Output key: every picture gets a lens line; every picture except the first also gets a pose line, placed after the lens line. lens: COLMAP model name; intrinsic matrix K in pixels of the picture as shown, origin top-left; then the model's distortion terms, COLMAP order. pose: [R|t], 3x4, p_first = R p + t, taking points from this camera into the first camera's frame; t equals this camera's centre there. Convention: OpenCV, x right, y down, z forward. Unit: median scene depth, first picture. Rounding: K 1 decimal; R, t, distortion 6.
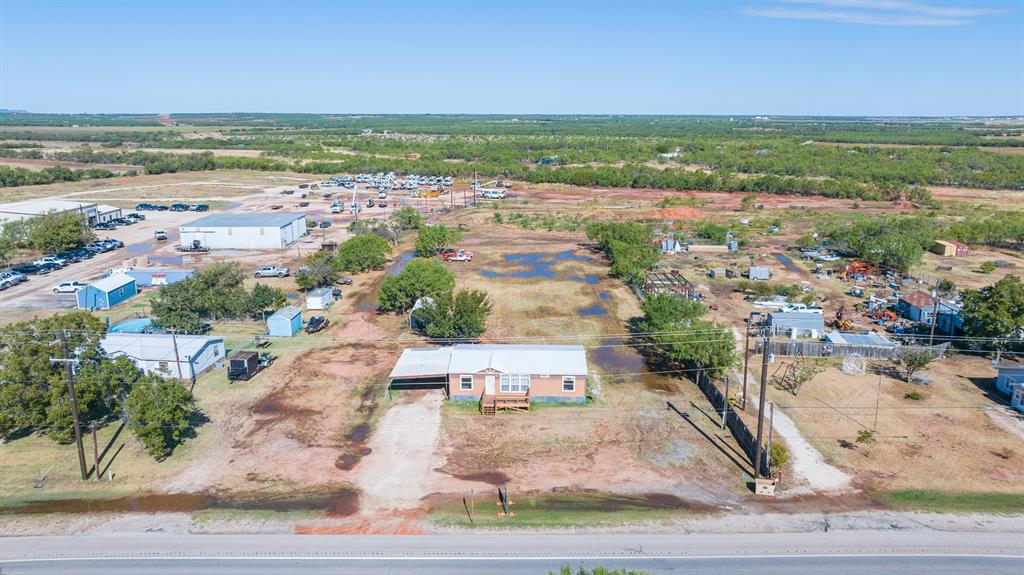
lens RADIAL K [[744.6, 0, 509.3], [0, 744.6, 274.2], [0, 0, 1]] dist [-0.024315, 0.020673]
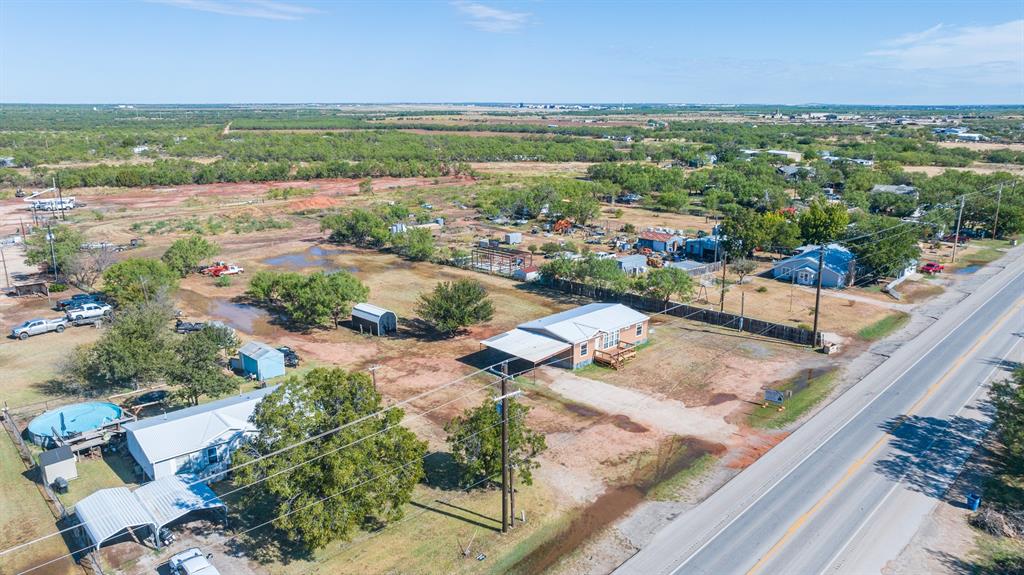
lens RADIAL K [[744.6, 0, 518.3], [0, 744.6, 290.1], [0, 0, 1]] dist [-0.024315, 0.020673]
pose [[0.682059, -0.181487, 0.708420, -0.501942], [0.156266, 0.982511, 0.101254, -0.038315], [-0.714407, 0.041641, 0.698491, 0.164279]]
